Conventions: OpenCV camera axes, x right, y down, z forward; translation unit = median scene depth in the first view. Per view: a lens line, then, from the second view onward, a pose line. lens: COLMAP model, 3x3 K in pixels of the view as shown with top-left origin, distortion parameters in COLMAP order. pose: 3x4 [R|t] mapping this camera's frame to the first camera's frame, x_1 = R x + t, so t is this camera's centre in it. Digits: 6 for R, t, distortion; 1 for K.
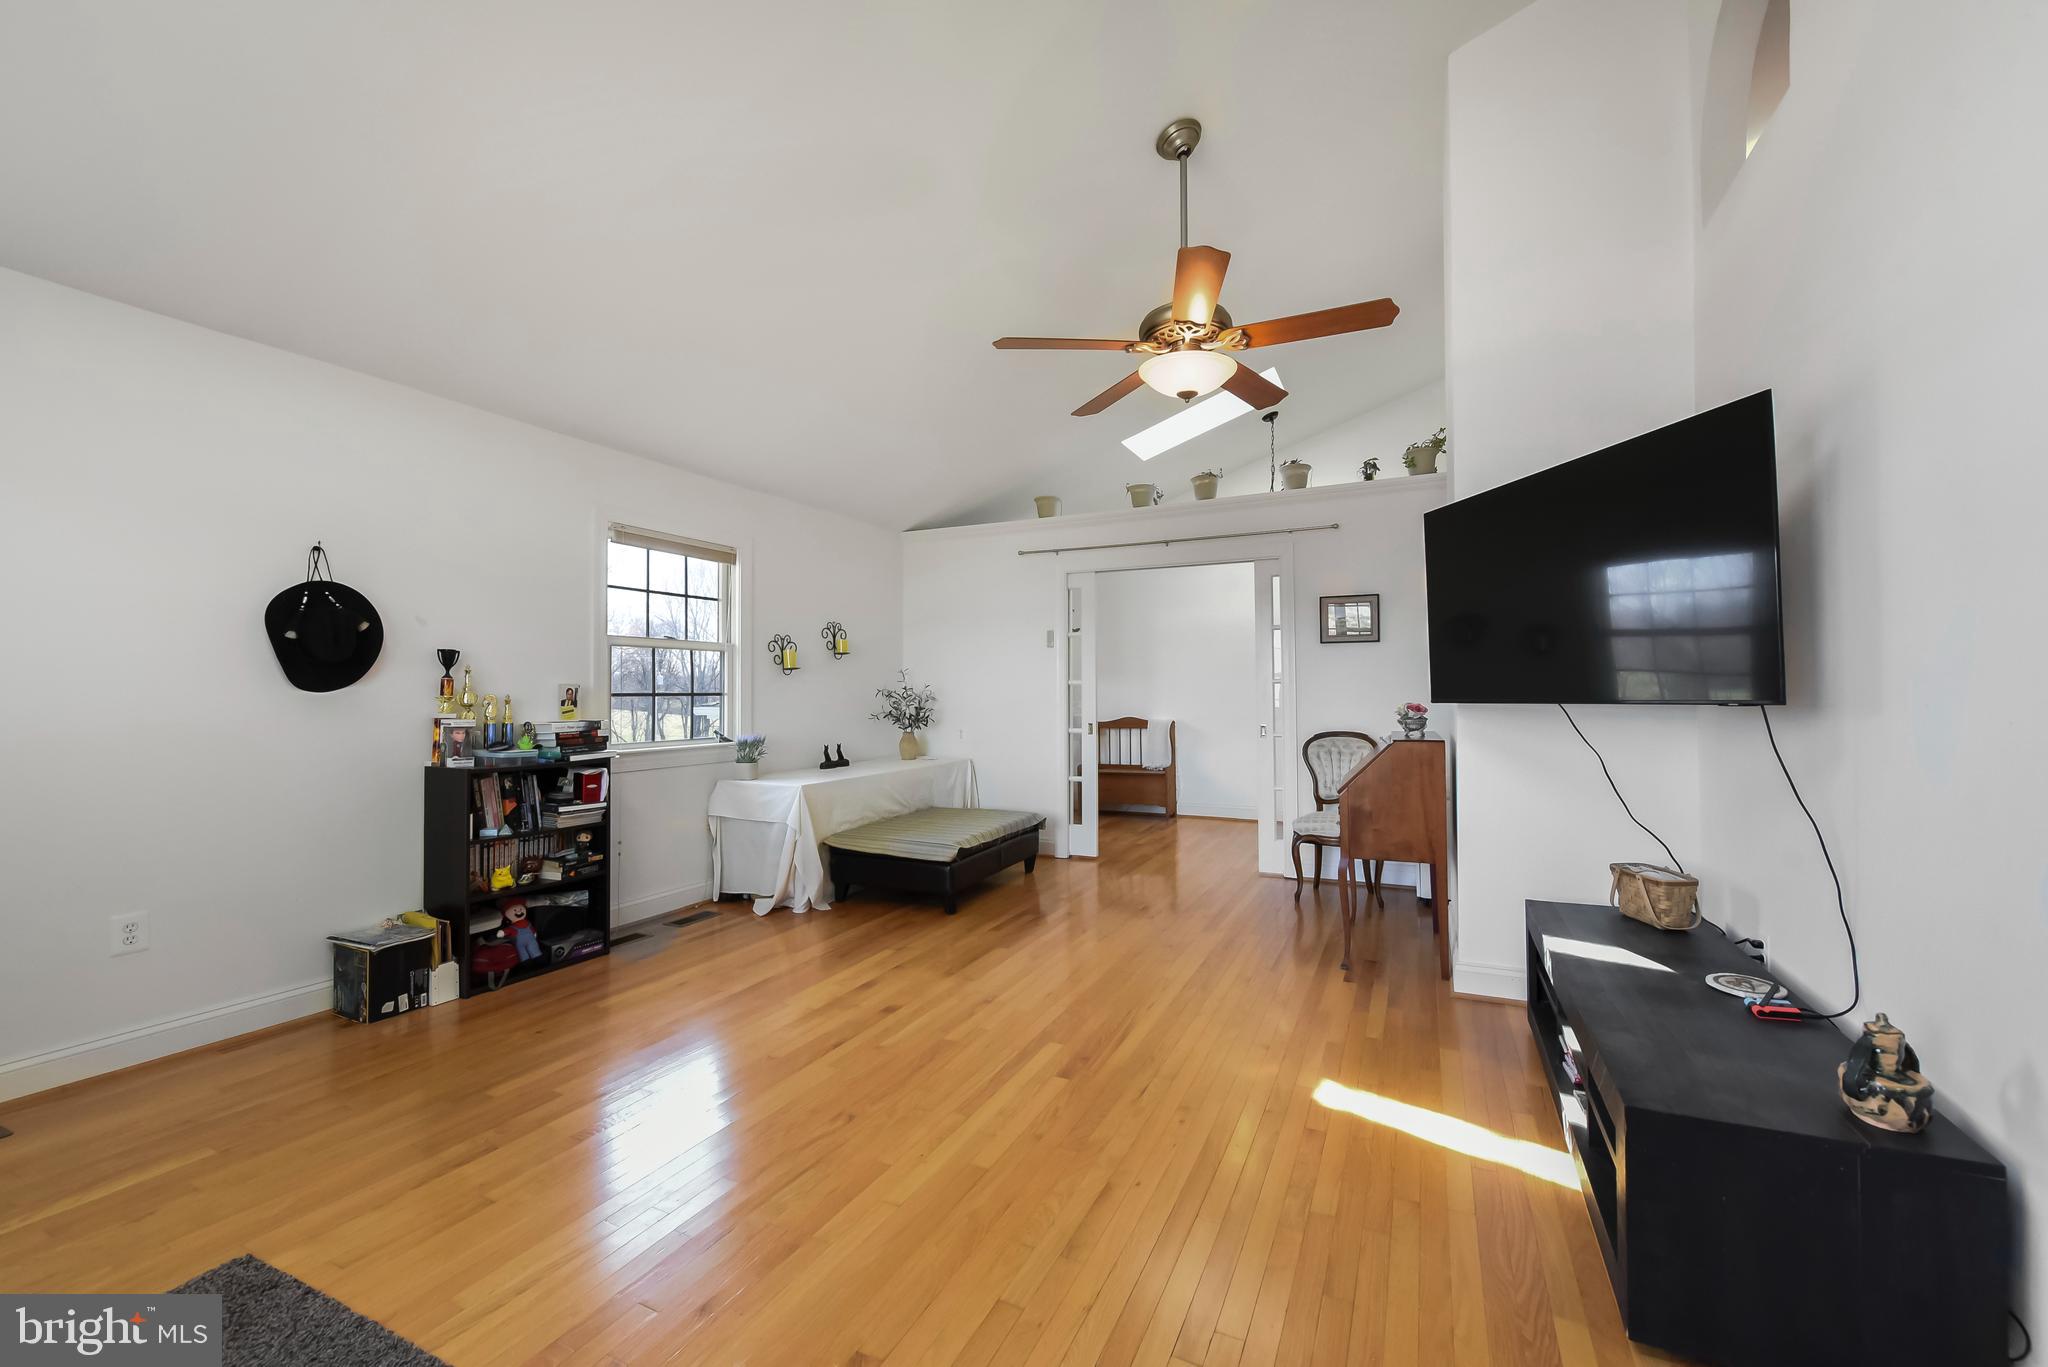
lens RADIAL K [[813.4, 0, 1047.3], [0, 813.4, 678.6], [0, 0, 1]] dist [-0.008857, -0.000468]
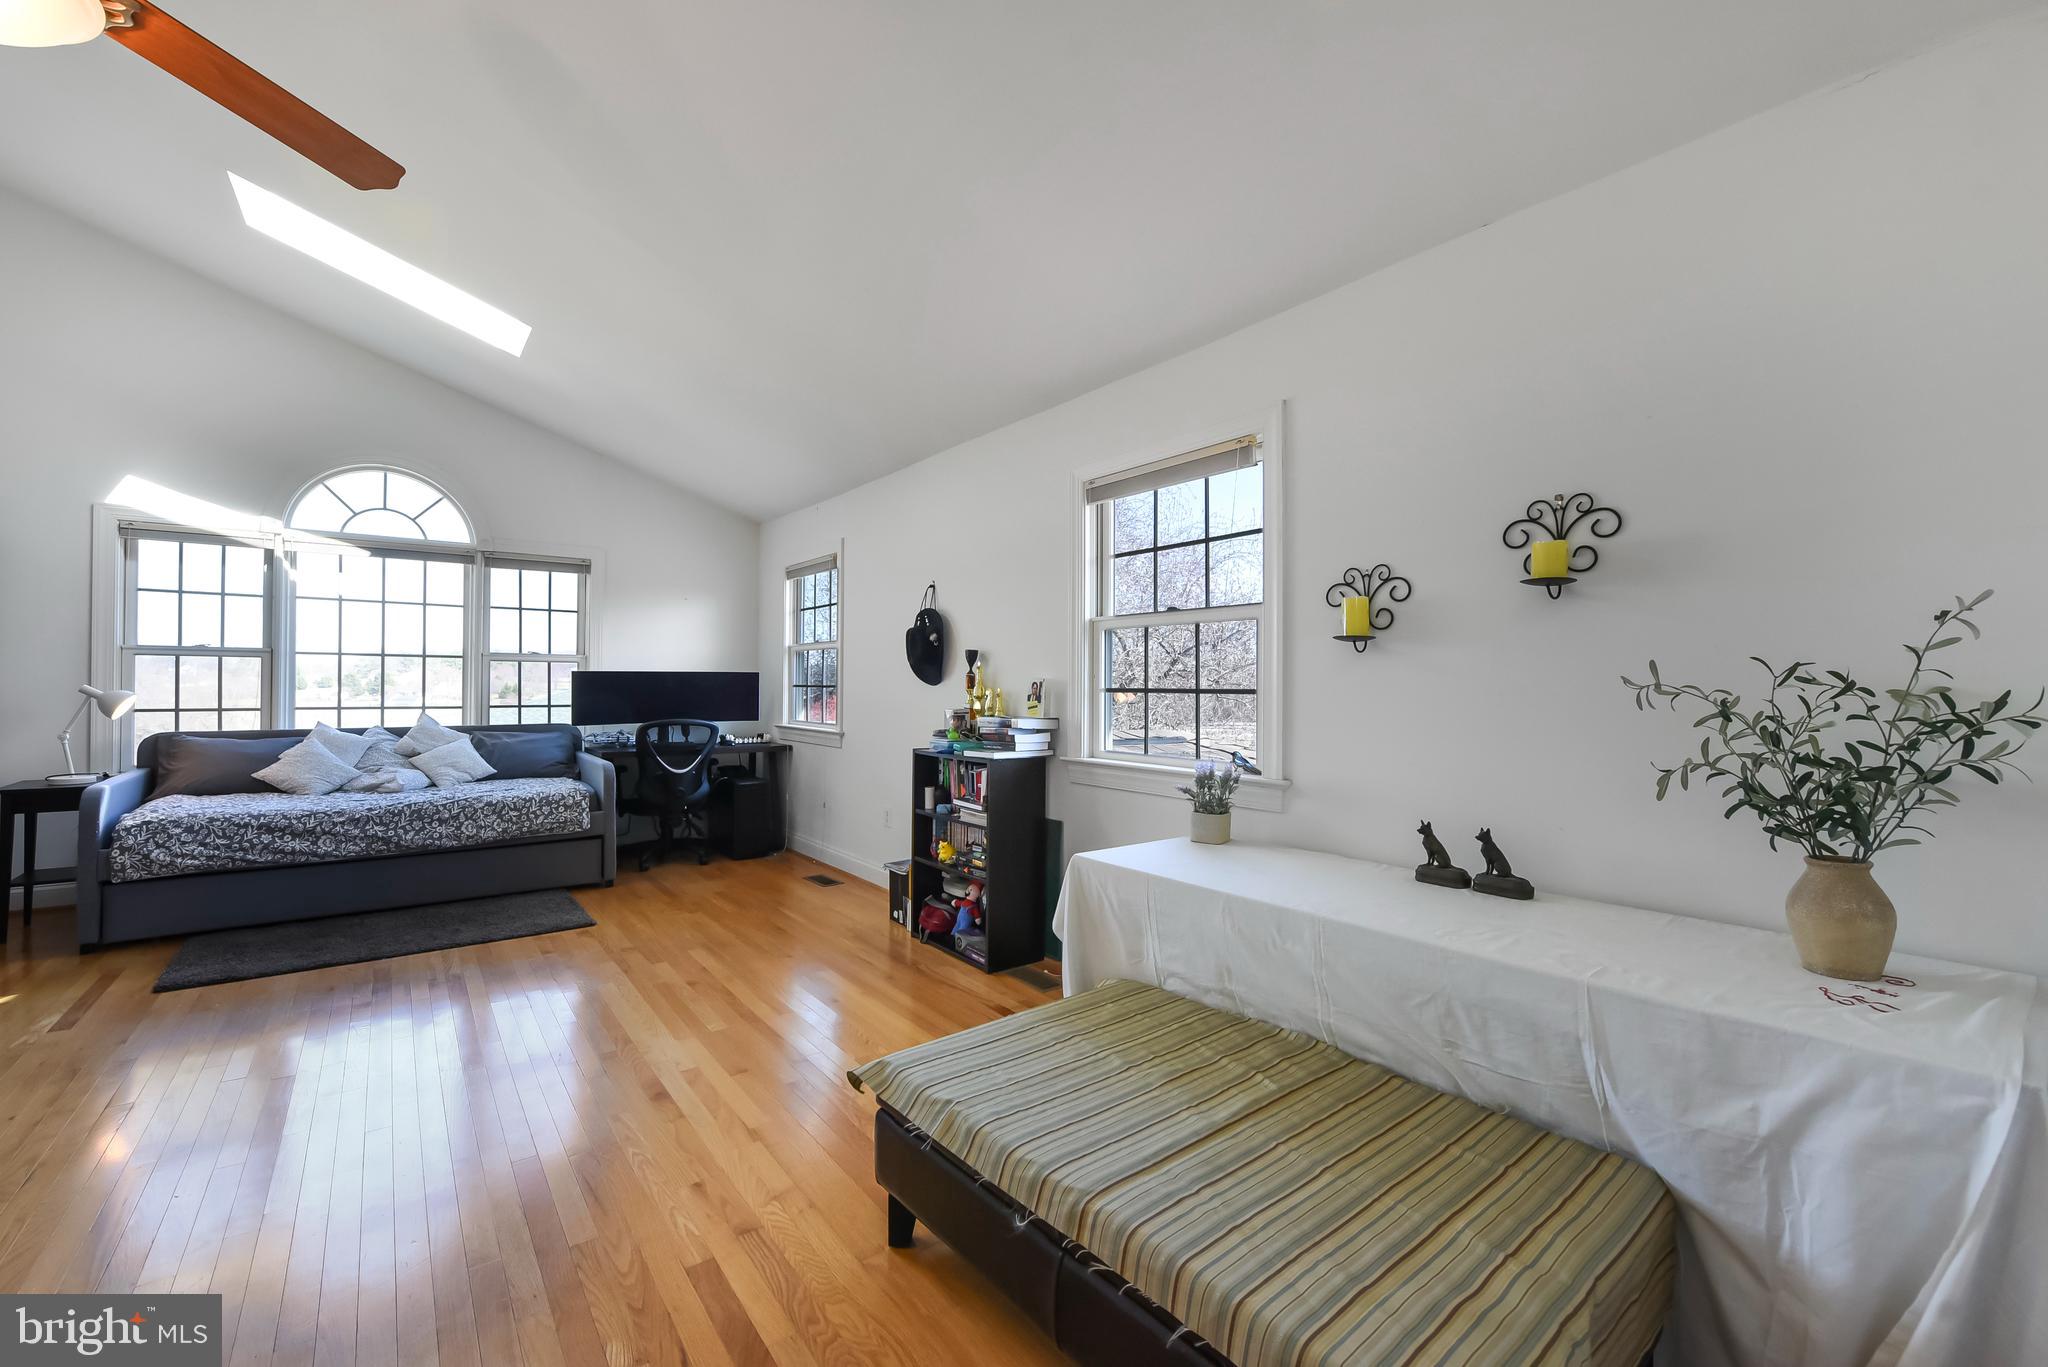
lens RADIAL K [[813.4, 0, 1047.3], [0, 813.4, 678.6], [0, 0, 1]] dist [-0.008857, -0.000468]
pose [[-0.444708, -0.005705, -0.895657, 0.241639], [0.011665, 0.999858, -0.012160, 0.019455], [0.895600, -0.015856, -0.444578, 1.434947]]
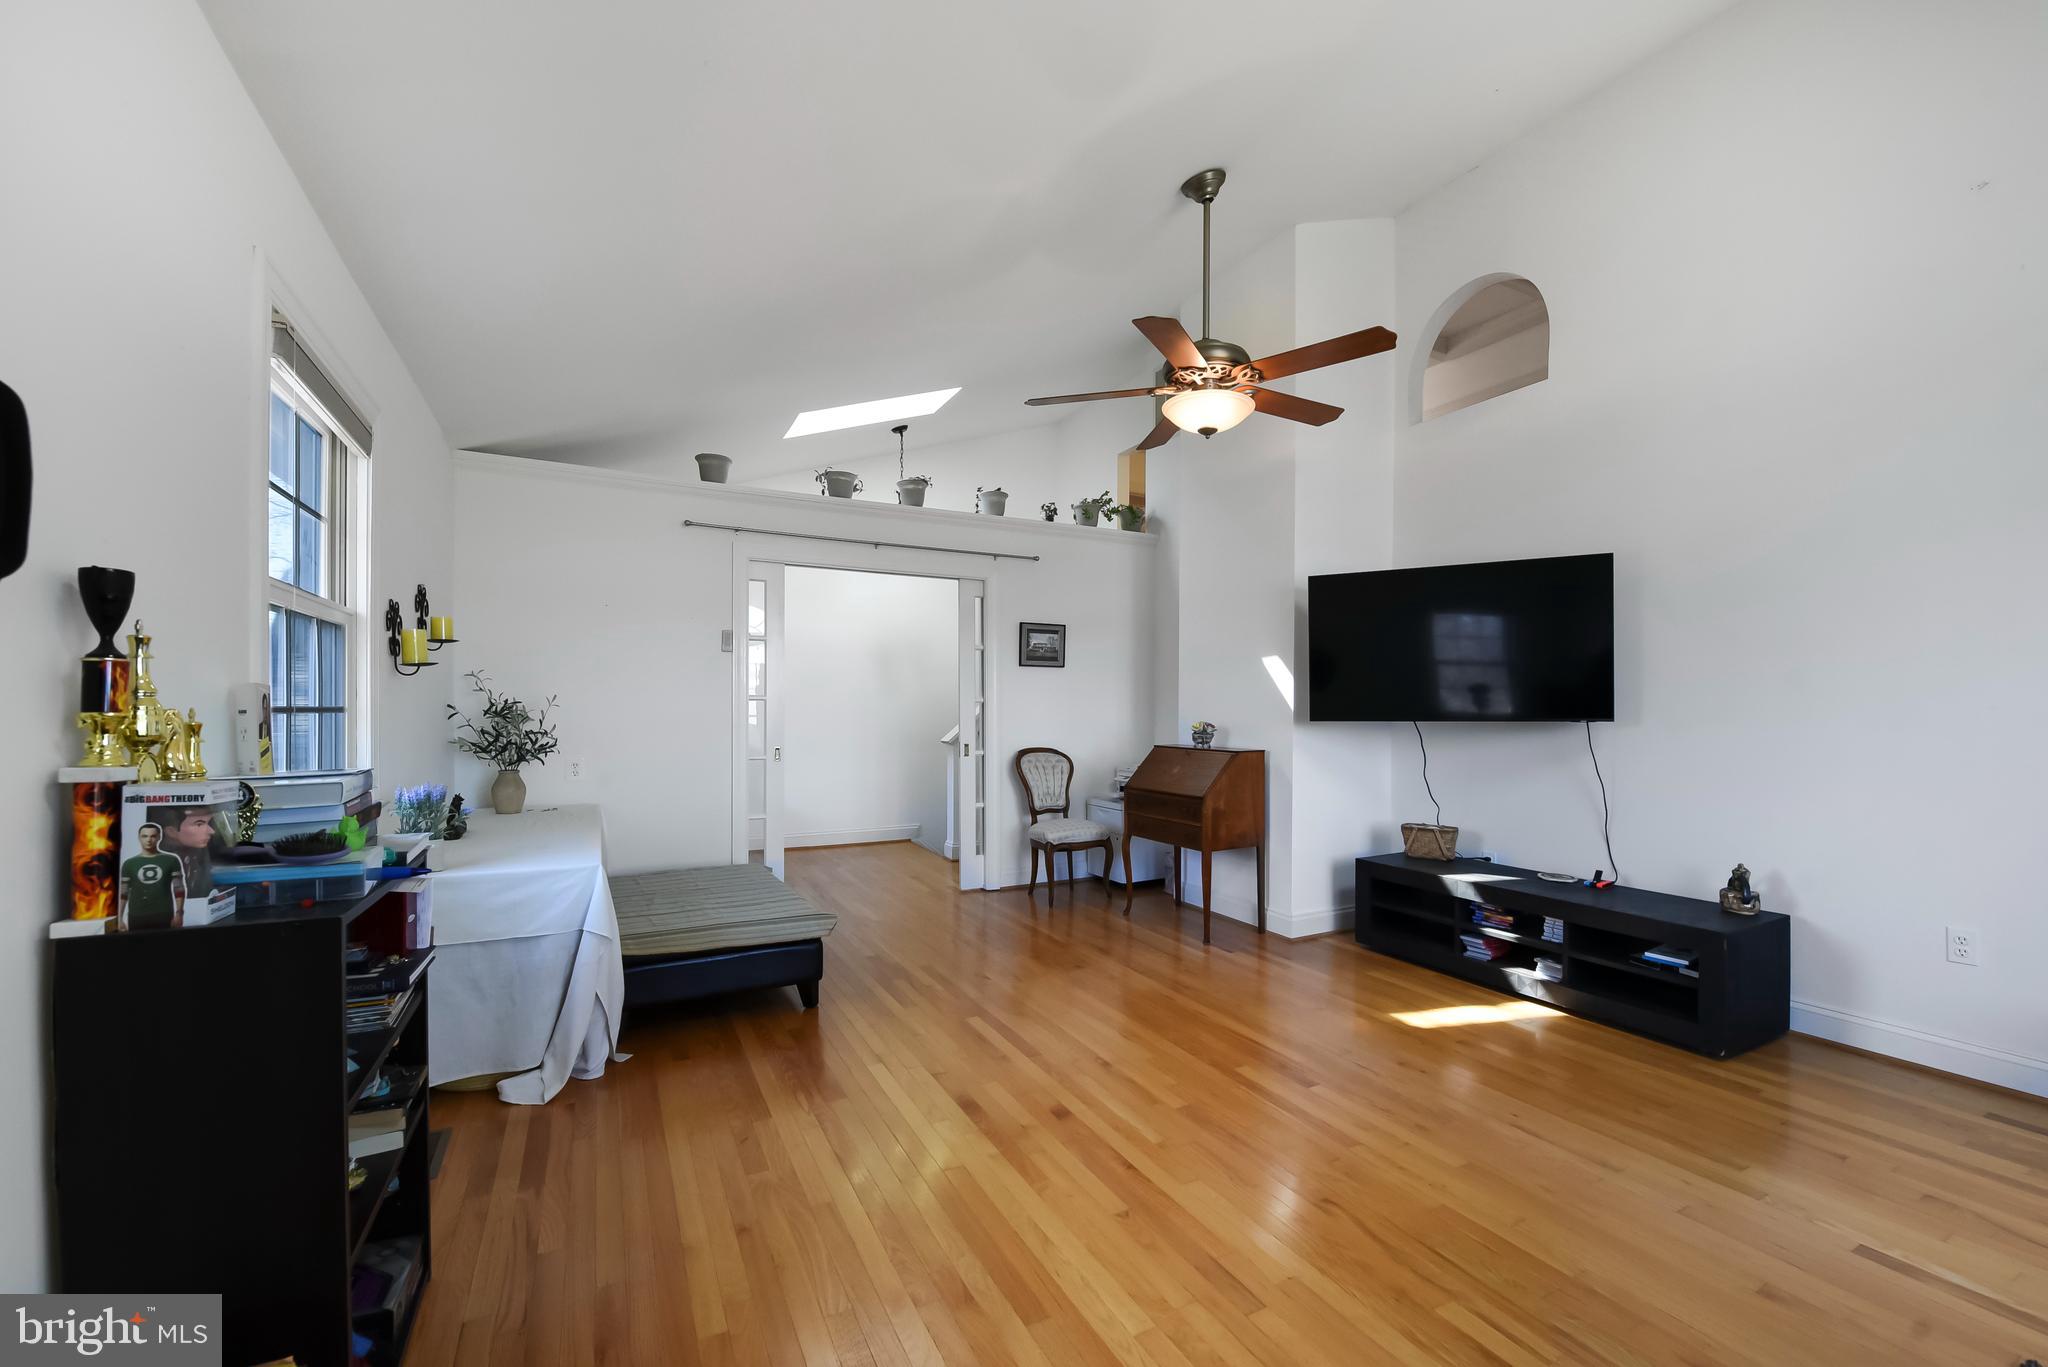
lens RADIAL K [[821.8, 0, 1030.6], [0, 821.8, 712.3], [0, 0, 1]] dist [-0.001318, -0.000066]
pose [[0.599433, 0.005003, 0.800409, -0.688689], [-0.021519, 0.999720, 0.009866, 0.009018], [-0.800135, -0.023138, 0.599373, 0.448490]]
